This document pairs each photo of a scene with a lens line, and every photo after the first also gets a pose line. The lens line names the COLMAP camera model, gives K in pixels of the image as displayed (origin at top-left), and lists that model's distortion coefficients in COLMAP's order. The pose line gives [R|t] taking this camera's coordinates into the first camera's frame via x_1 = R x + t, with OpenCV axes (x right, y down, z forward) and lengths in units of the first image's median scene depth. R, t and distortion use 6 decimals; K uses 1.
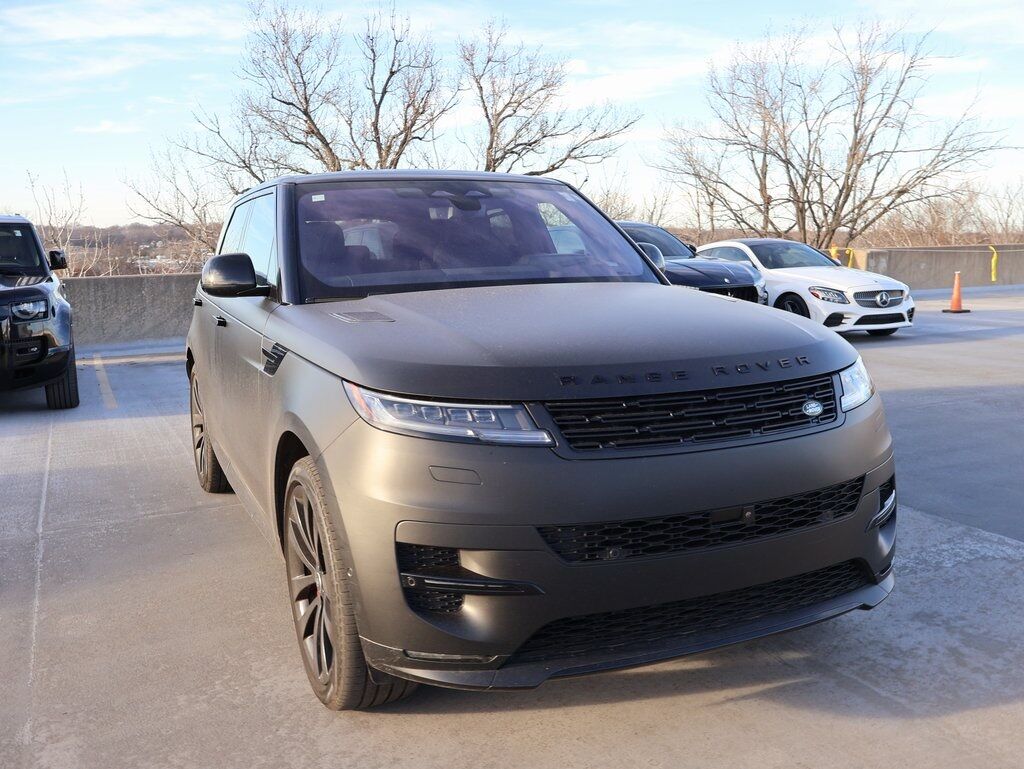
lens RADIAL K [[830.2, 0, 492.9], [0, 830.2, 384.9], [0, 0, 1]] dist [0.001296, -0.008854]
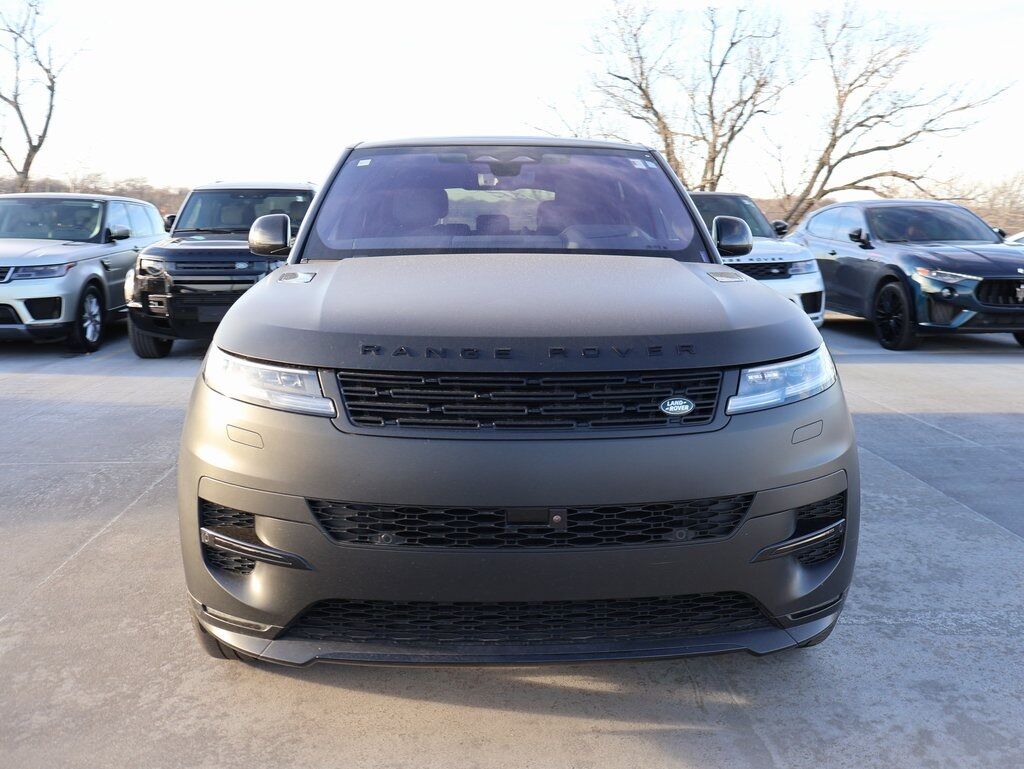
lens RADIAL K [[848.6, 0, 556.6], [0, 848.6, 354.3], [0, 0, 1]] dist [-0.002400, -0.003207]
pose [[0.946516, 0.076839, -0.313373, 0.471197], [-0.080474, 0.996756, 0.001338, -0.014586], [0.312459, 0.023951, 0.949629, 0.119687]]
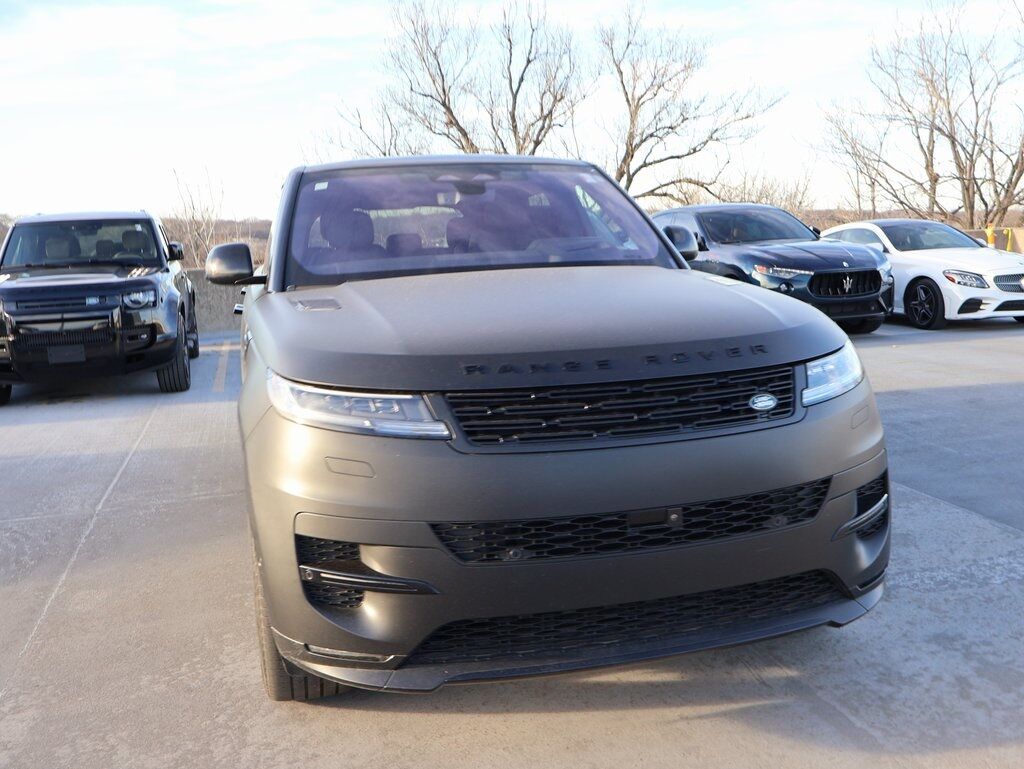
lens RADIAL K [[837.3, 0, 508.9], [0, 837.3, 363.7], [0, 0, 1]] dist [-0.006469, 0.009837]
pose [[0.988264, 0.006610, -0.152611, 0.219425], [-0.008341, 0.999908, -0.010708, -0.001754], [0.152526, 0.011856, 0.988228, 0.046718]]
